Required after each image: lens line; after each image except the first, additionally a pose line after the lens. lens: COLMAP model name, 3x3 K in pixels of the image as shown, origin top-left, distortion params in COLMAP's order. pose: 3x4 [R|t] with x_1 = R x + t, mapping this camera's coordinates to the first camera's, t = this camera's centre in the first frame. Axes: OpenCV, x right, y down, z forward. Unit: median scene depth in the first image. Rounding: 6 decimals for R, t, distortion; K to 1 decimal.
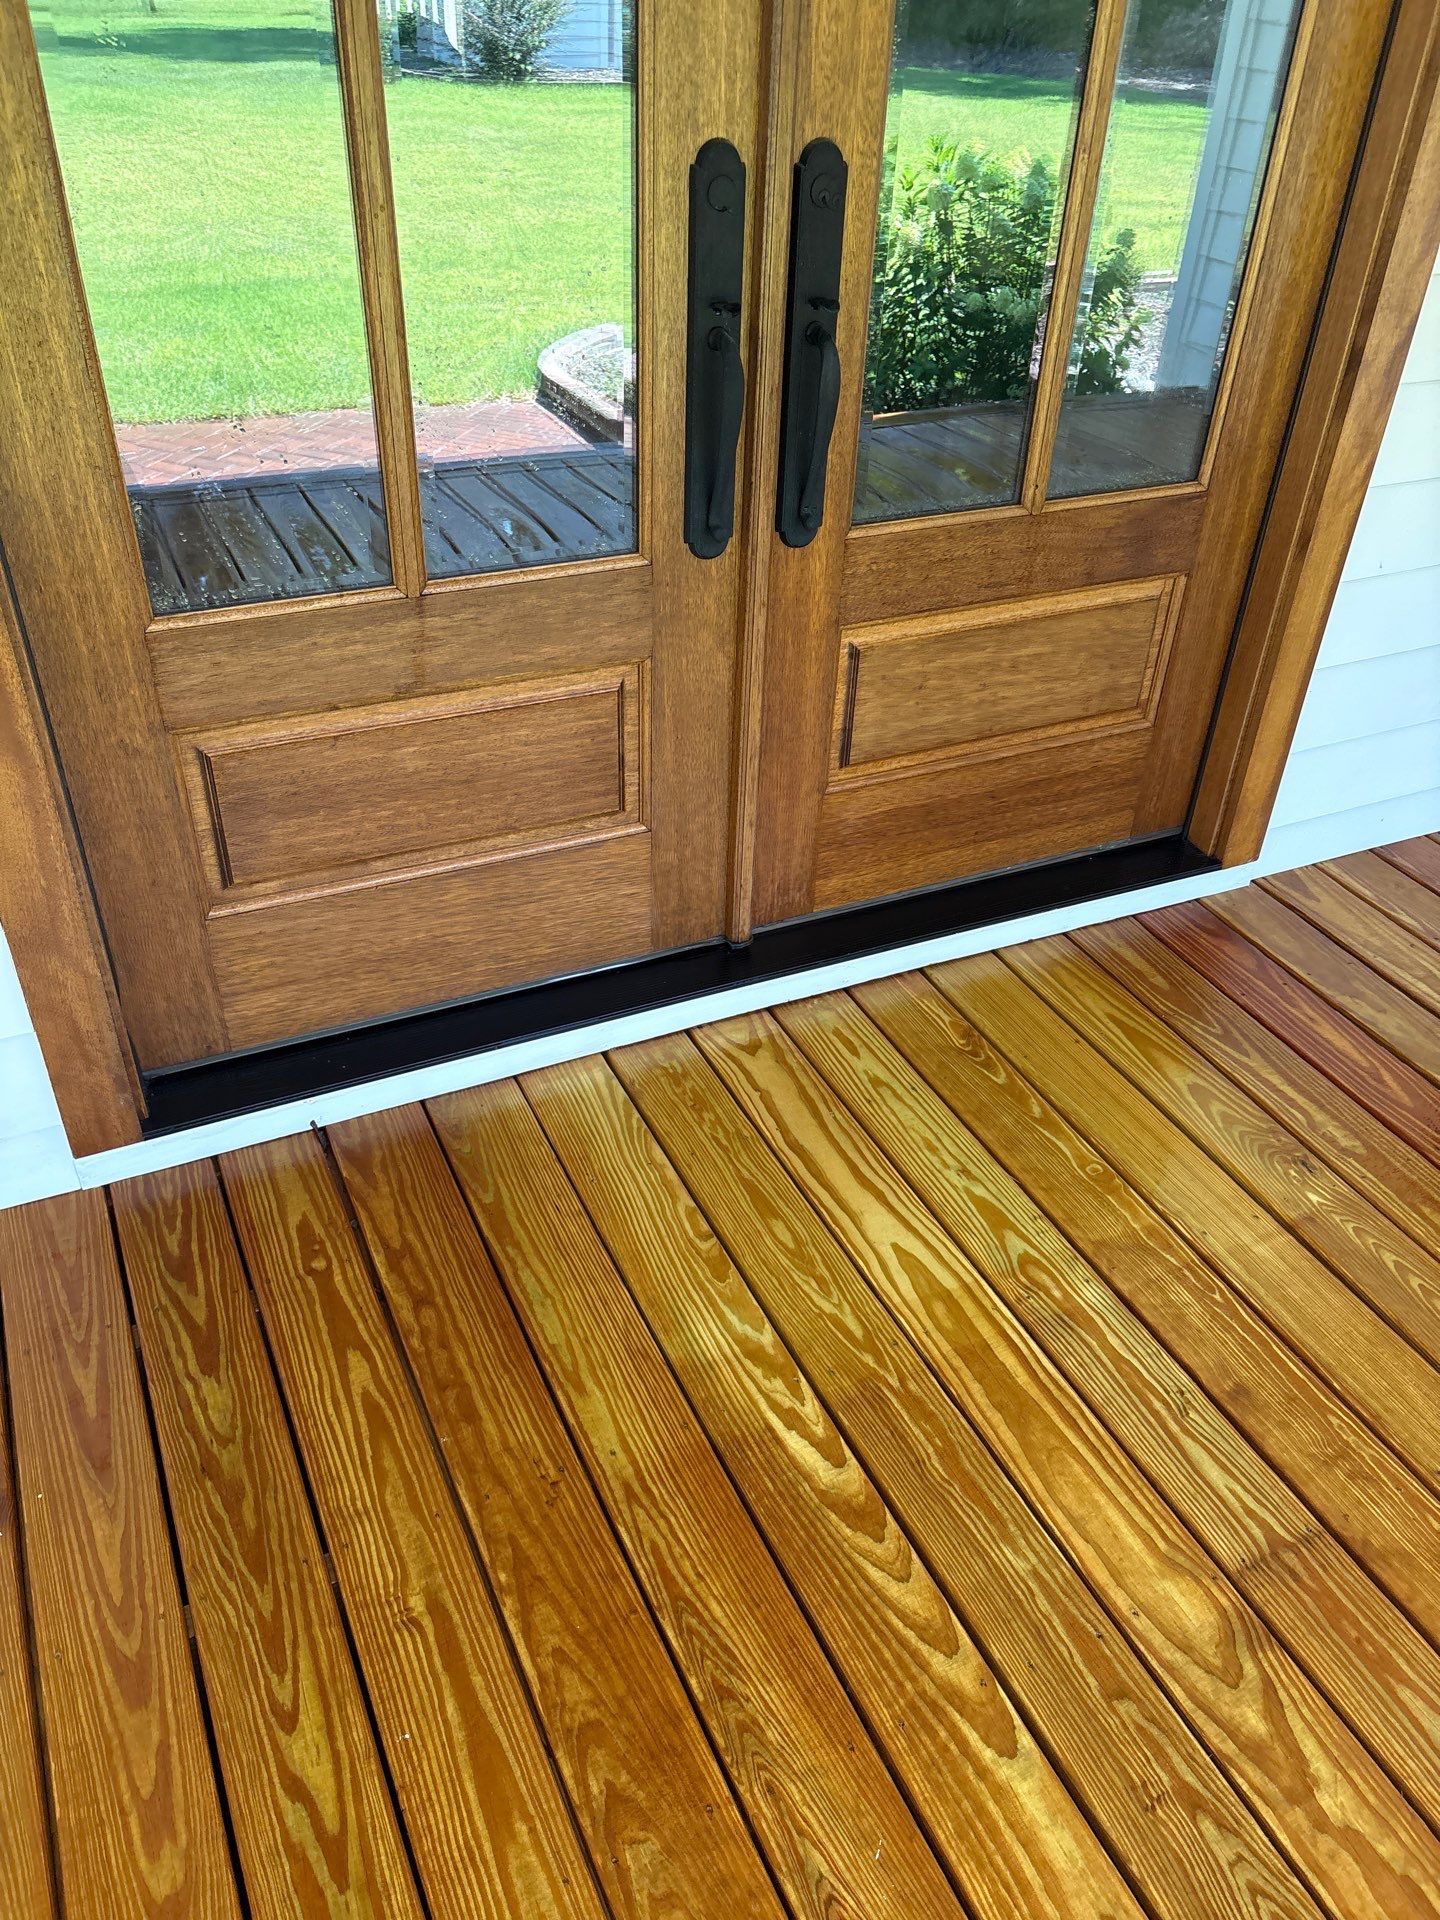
lens RADIAL K [[1465.4, 0, 730.8], [0, 1465.4, 949.8], [0, 0, 1]] dist [0.030304, -0.028972]
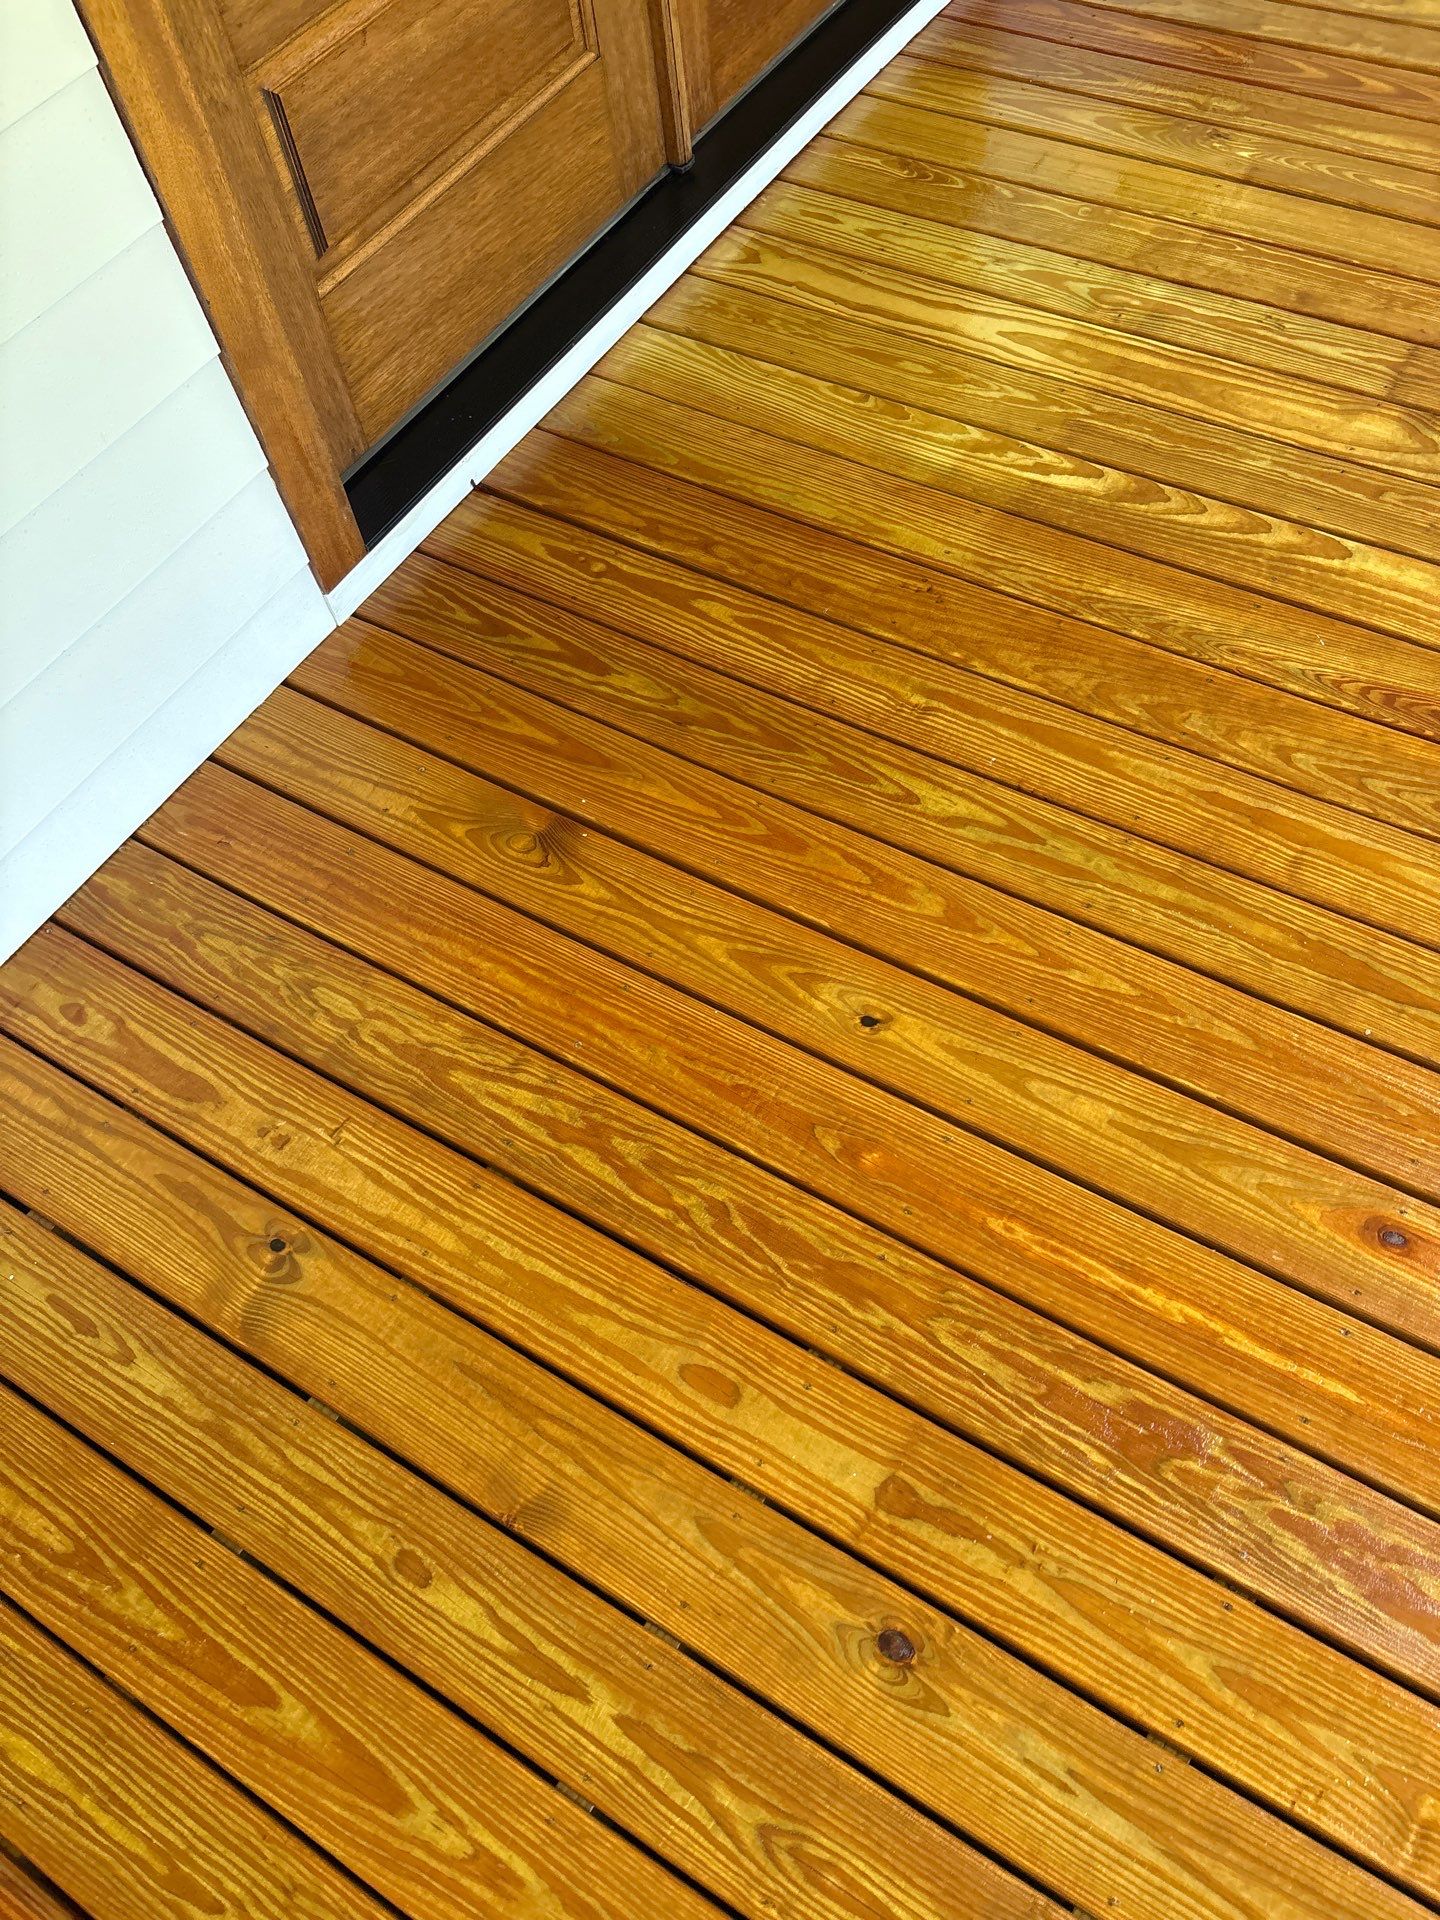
lens RADIAL K [[1465.4, 0, 733.0], [0, 1465.4, 955.9], [0, 0, 1]] dist [0.030304, -0.028972]
pose [[0.830784, -0.516540, 0.207327, -0.611753], [0.402685, 0.814949, 0.416777, 0.039646], [-0.384243, -0.262764, 0.885049, -0.069652]]
